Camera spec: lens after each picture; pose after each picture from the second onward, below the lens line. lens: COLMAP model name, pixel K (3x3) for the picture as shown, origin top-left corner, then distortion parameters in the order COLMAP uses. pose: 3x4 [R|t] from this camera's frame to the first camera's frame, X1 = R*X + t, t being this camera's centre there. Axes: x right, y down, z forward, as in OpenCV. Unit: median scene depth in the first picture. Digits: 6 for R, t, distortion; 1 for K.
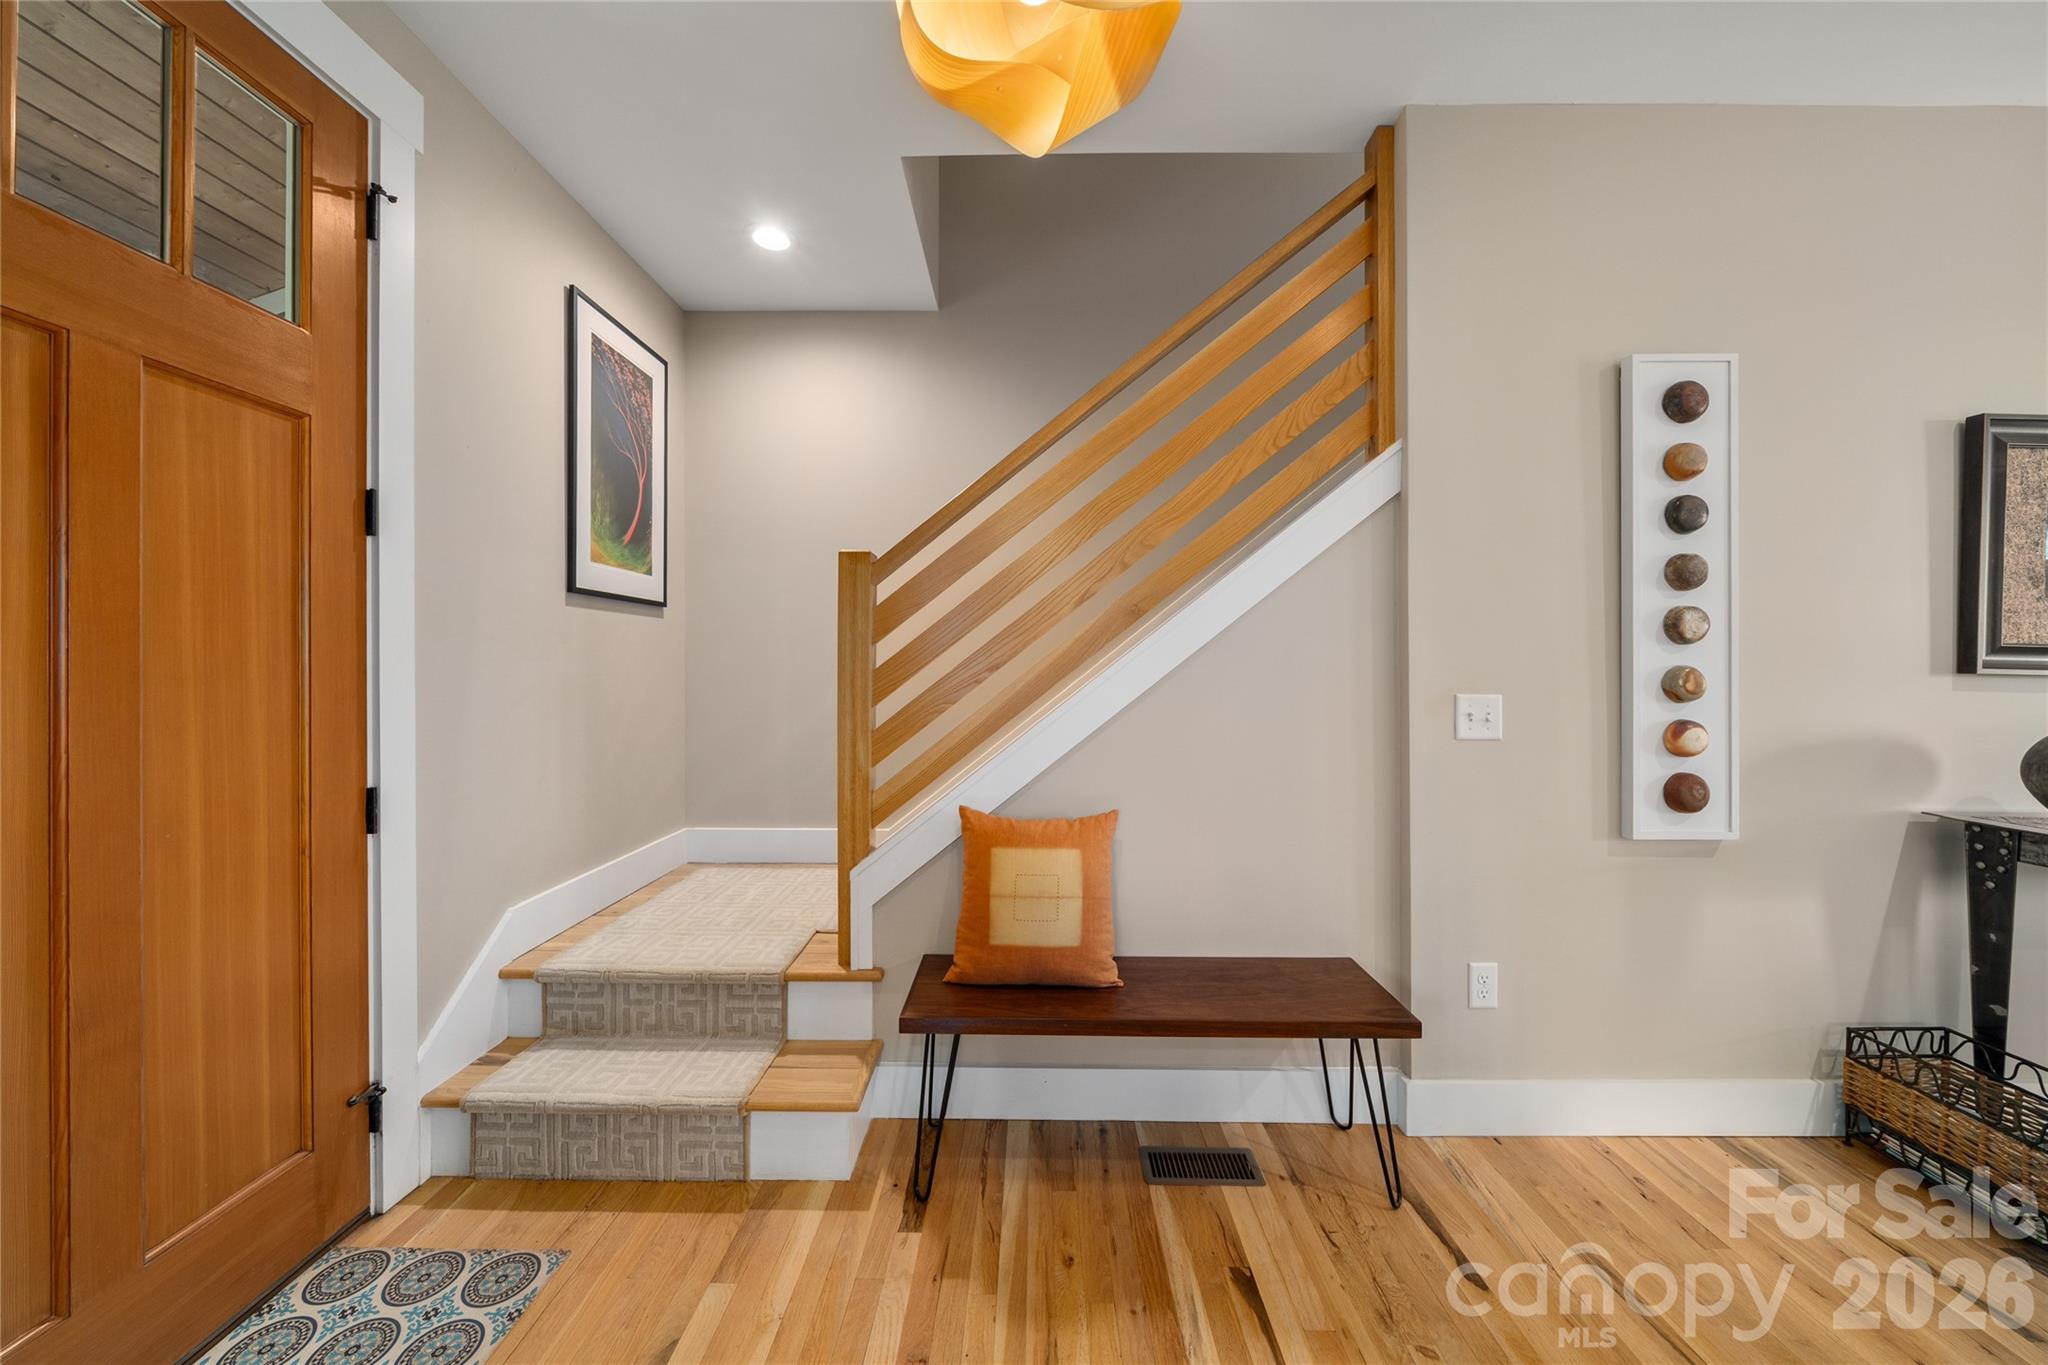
lens RADIAL K [[706.7, 0, 1021.1], [0, 706.7, 672.9], [0, 0, 1]] dist [-0.006185, -0.000533]
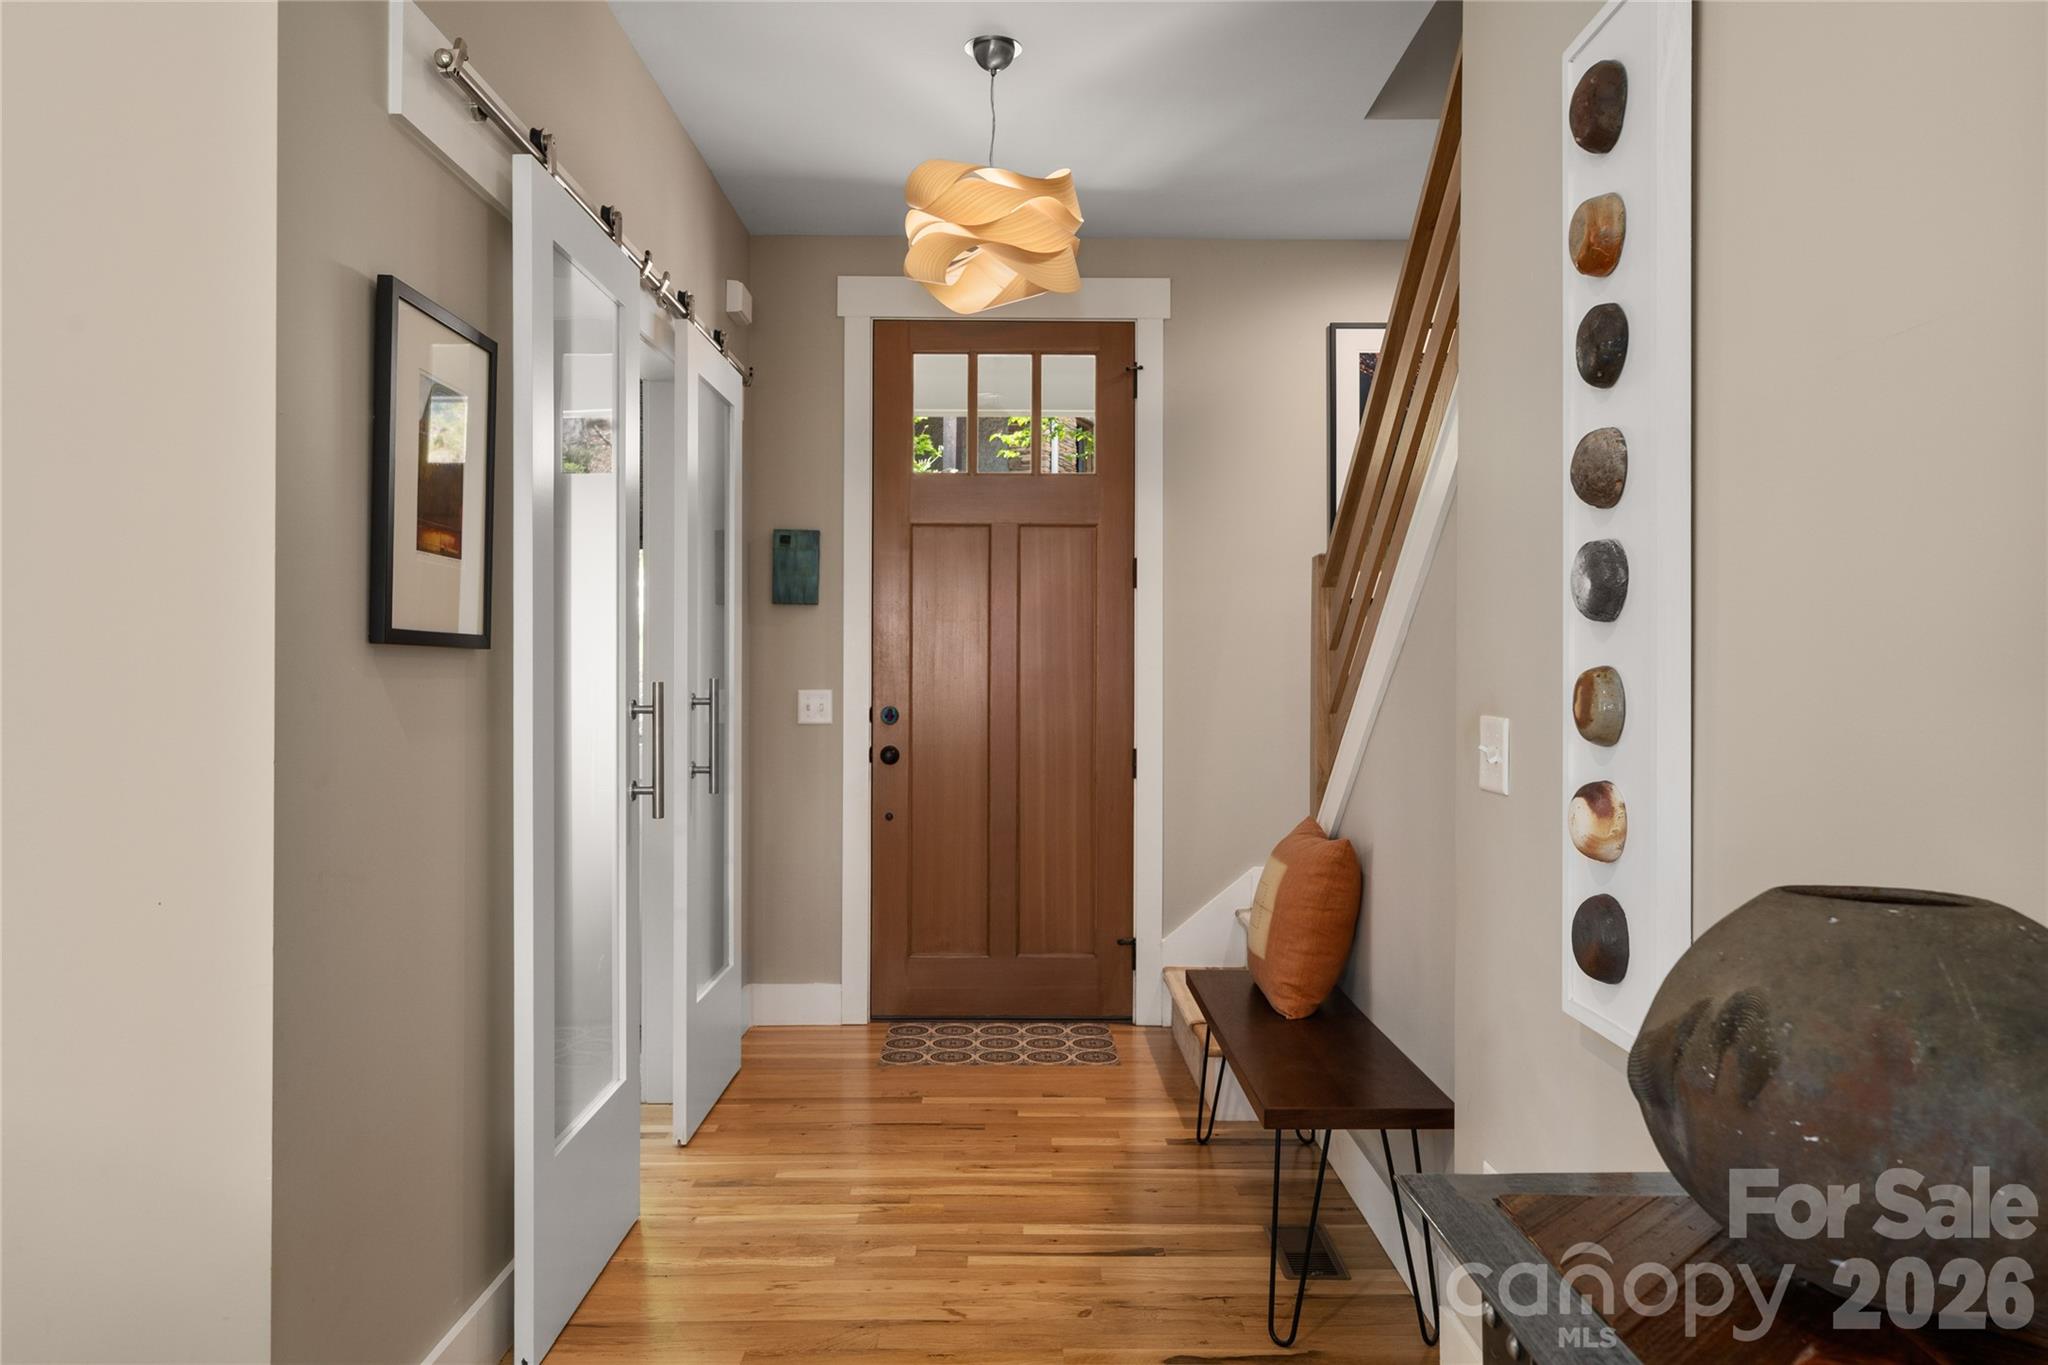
lens RADIAL K [[1395.7, 0, 1027.9], [0, 1395.7, 679.2], [0, 0, 1]] dist [-0.003575, 0.000013]
pose [[0.021376, 0.004398, -0.999762, 2.200823], [-0.008509, 0.999955, 0.004217, -0.001033], [0.999735, 0.008417, 0.021413, 0.702599]]
